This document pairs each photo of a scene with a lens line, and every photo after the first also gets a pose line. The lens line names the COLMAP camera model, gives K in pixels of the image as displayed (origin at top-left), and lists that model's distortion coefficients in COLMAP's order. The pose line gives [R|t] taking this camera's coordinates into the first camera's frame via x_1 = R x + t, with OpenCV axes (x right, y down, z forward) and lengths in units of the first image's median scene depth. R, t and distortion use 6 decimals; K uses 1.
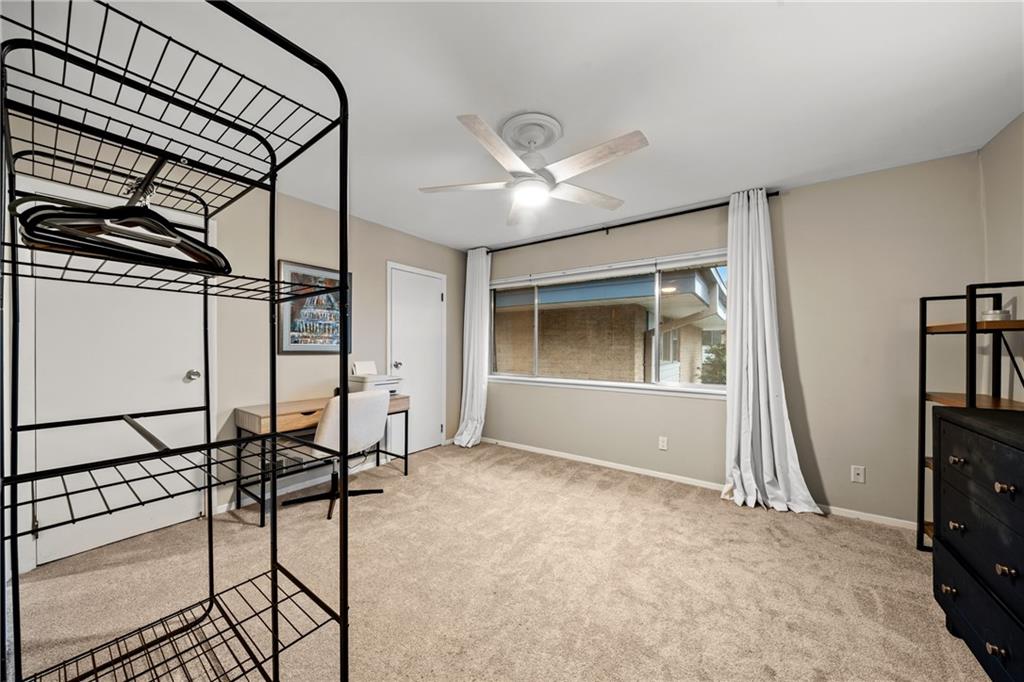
lens RADIAL K [[349.8, 0, 503.6], [0, 349.8, 346.8], [0, 0, 1]] dist [-0.005243, 0.000278]
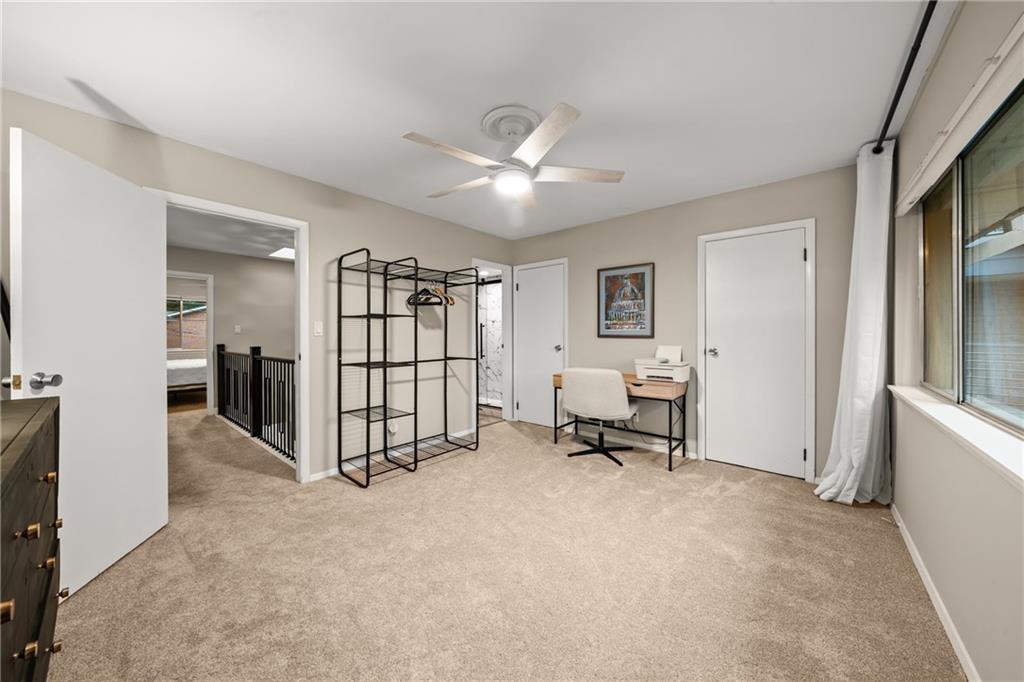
lens RADIAL K [[349.8, 0, 516.4], [0, 349.8, 331.5], [0, 0, 1]] dist [-0.005243, 0.000278]
pose [[-0.056678, -0.005512, -0.998377, 0.680844], [0.004303, 0.999974, -0.005765, 0.004622], [0.998383, -0.004623, -0.056653, 0.667428]]
